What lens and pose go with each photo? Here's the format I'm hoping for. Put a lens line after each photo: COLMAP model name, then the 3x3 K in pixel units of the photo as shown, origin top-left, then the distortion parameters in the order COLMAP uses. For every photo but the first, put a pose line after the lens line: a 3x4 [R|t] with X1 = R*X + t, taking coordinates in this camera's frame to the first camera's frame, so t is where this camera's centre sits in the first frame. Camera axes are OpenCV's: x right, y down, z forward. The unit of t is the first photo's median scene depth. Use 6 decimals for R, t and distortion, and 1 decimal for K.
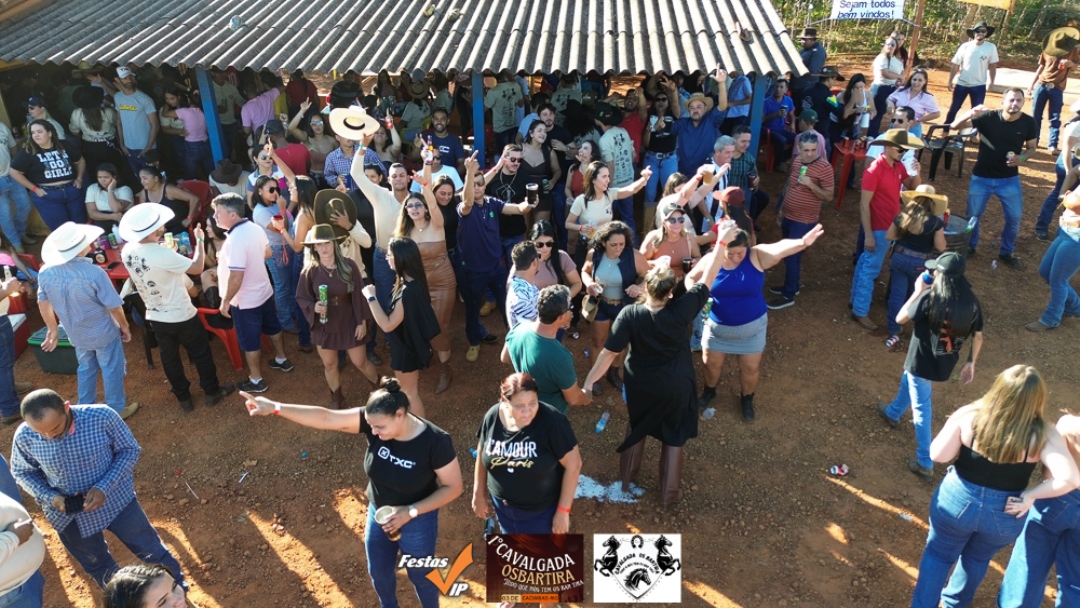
lens RADIAL K [[956.0, 0, 539.2], [0, 956.0, 305.6], [0, 0, 1]] dist [0.053300, -0.073859]
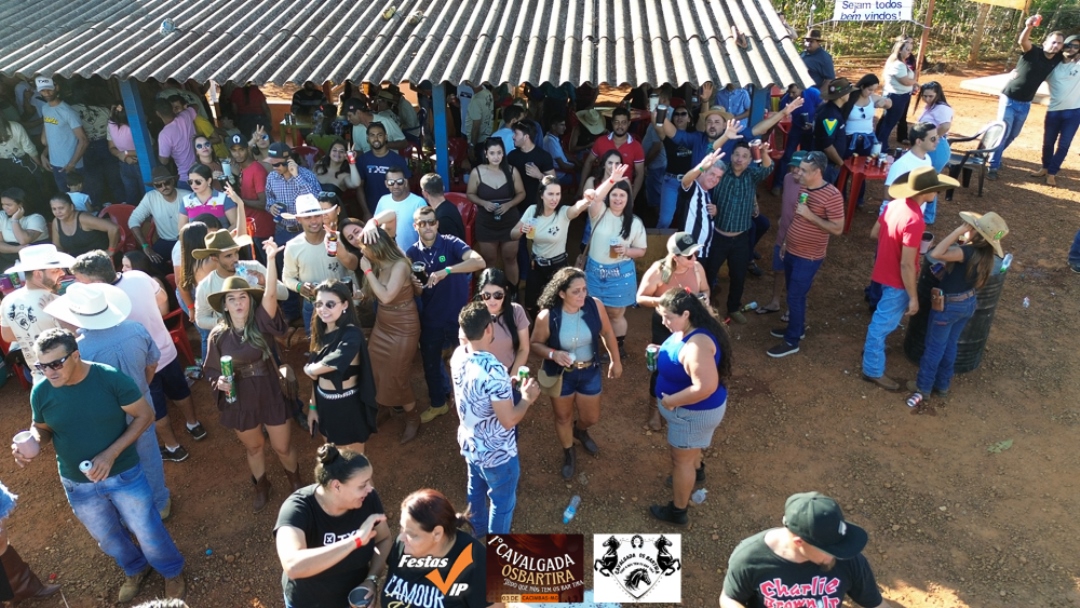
lens RADIAL K [[956.0, 0, 541.4], [0, 956.0, 303.5], [0, 0, 1]] dist [0.053300, -0.073859]
pose [[0.999995, -0.001291, 0.002831, 0.027205], [0.001294, 0.999999, -0.001030, -0.039950], [-0.002829, 0.001033, 0.999995, 0.119330]]
